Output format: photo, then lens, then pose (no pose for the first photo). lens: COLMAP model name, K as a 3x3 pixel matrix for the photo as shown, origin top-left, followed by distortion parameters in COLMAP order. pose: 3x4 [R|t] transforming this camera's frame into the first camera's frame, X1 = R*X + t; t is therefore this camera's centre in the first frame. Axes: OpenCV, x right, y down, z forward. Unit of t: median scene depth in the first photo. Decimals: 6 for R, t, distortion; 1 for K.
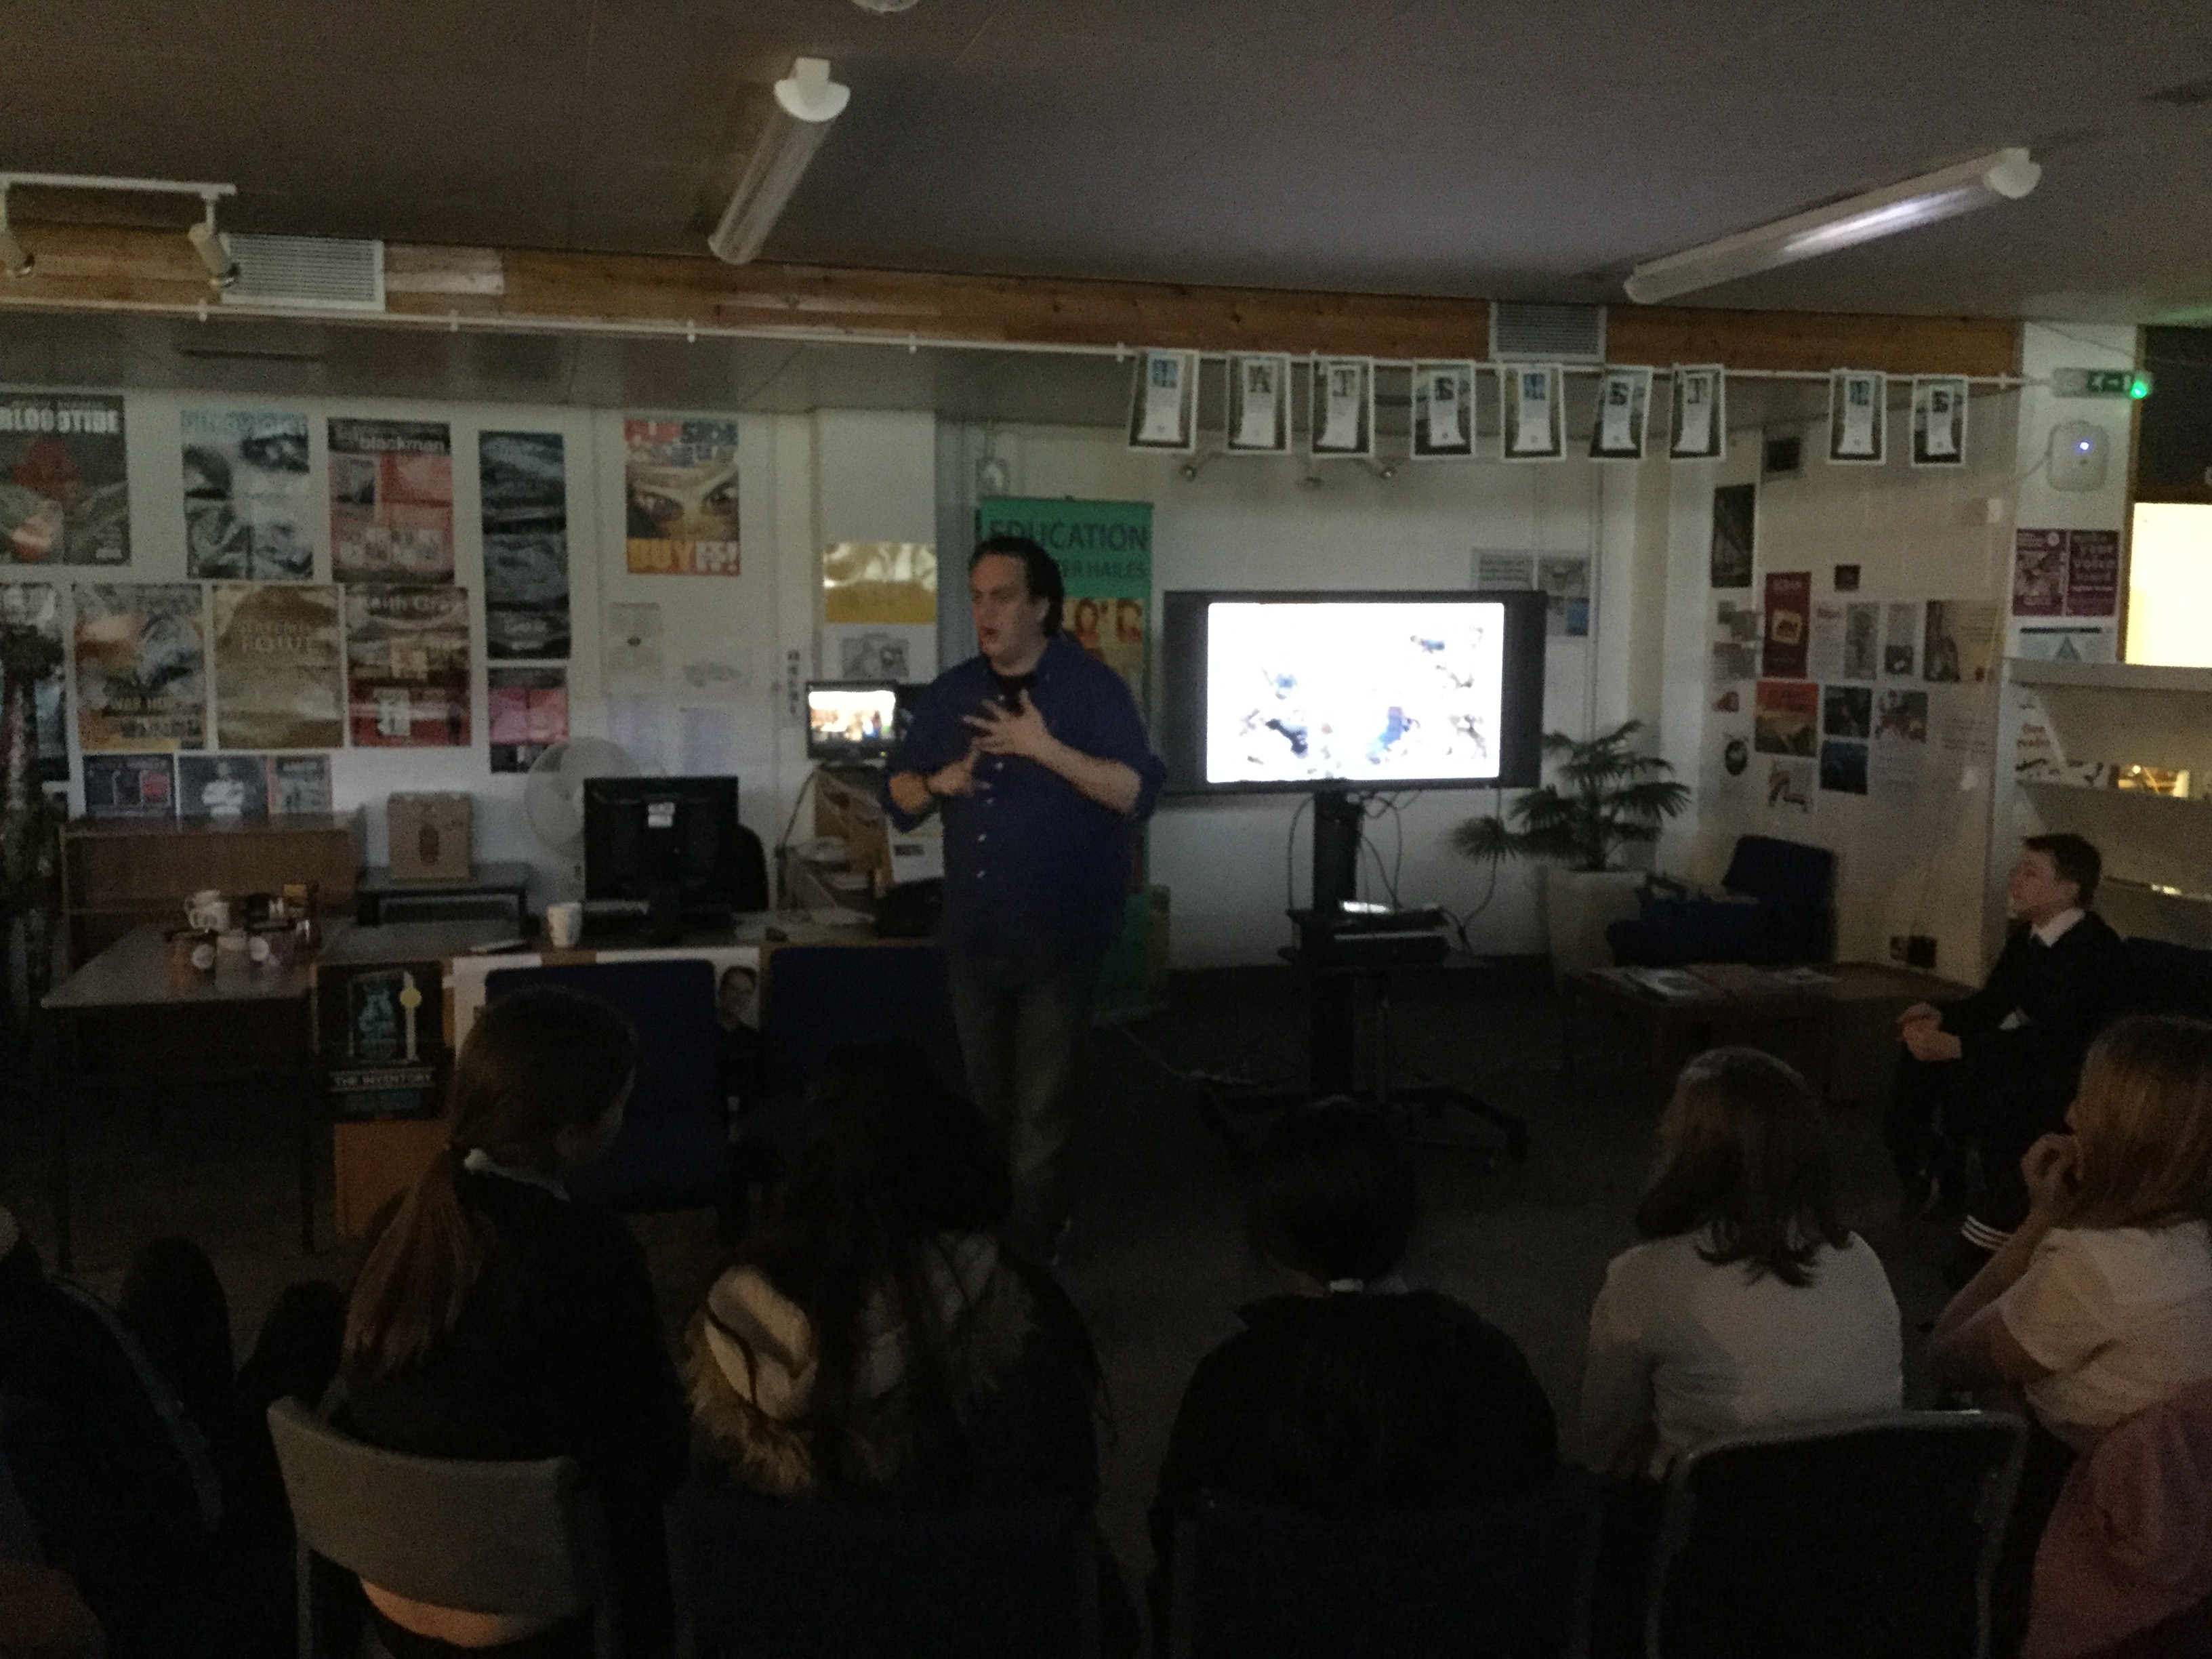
lens RADIAL K [[2027.2, 0, 1106.0], [0, 2027.2, 829.5], [0, 0, 1]] dist [0.148529, -0.332595]
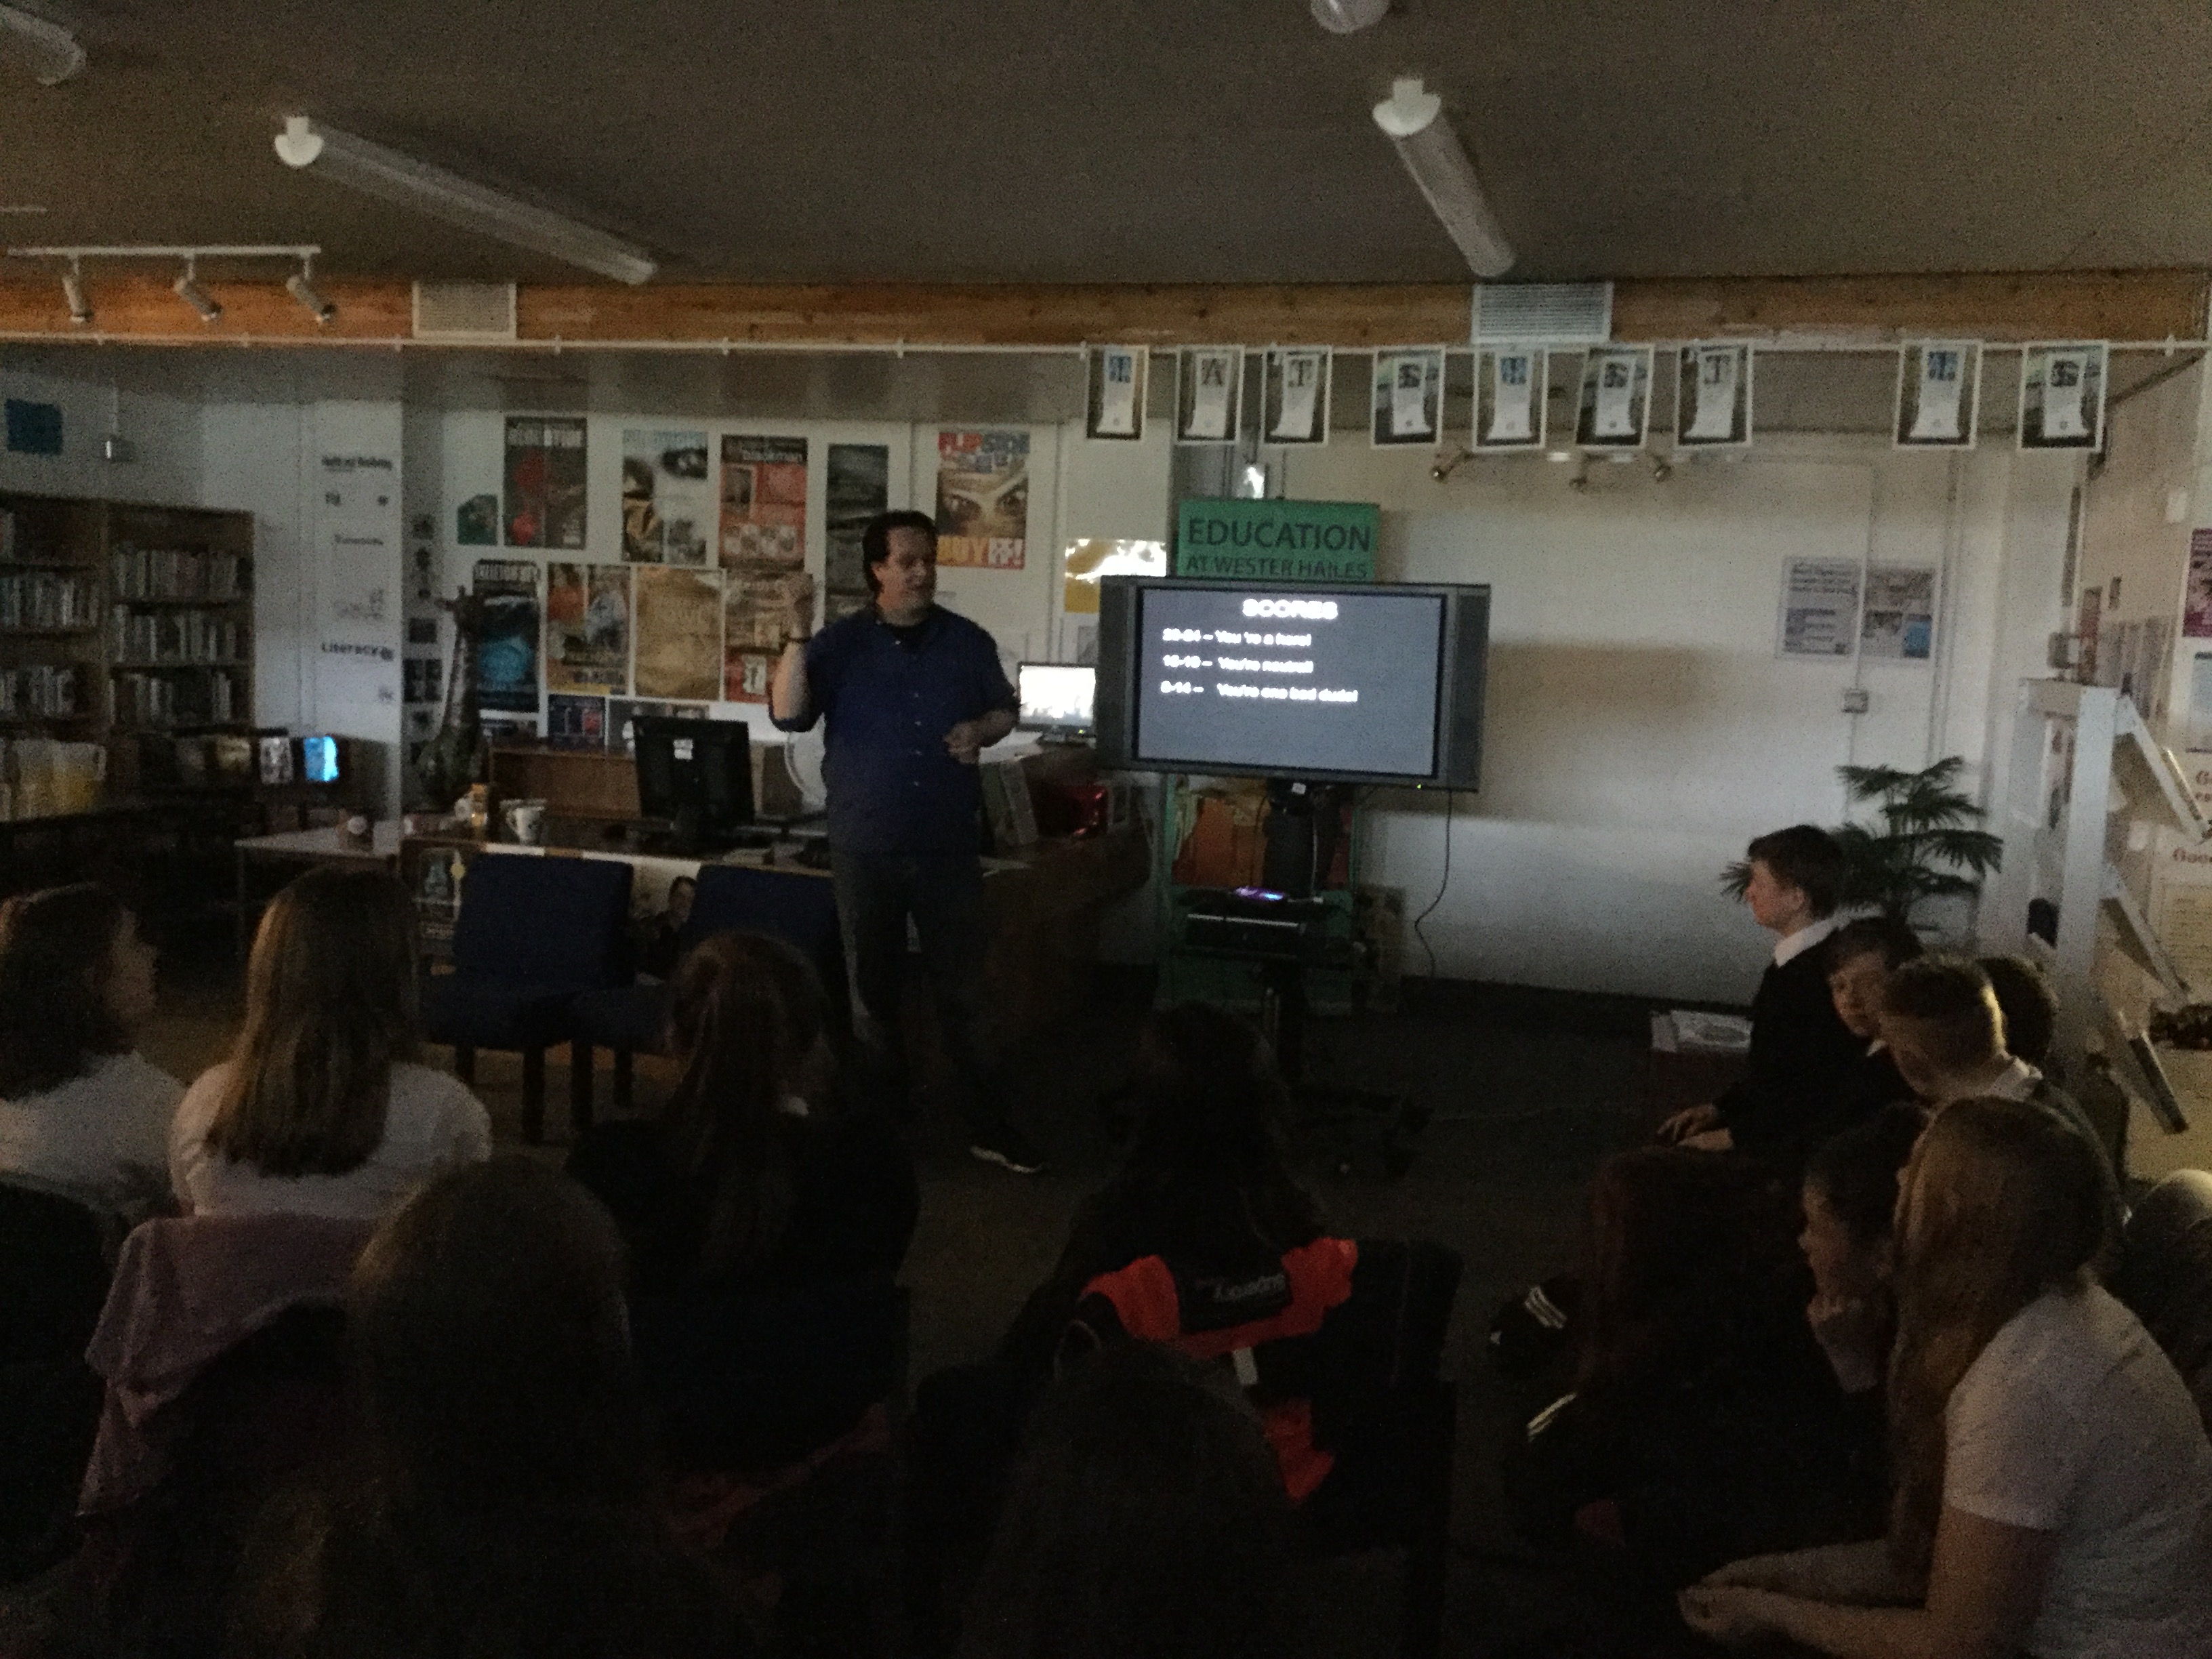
lens RADIAL K [[1992.5, 0, 1101.6], [0, 1992.5, 835.1], [0, 0, 1]] dist [0.135378, -0.239306]
pose [[0.843978, 0.087826, -0.529138, 0.484234], [-0.095894, 0.995316, 0.012249, 0.003973], [0.527736, 0.040403, 0.848447, 0.101719]]
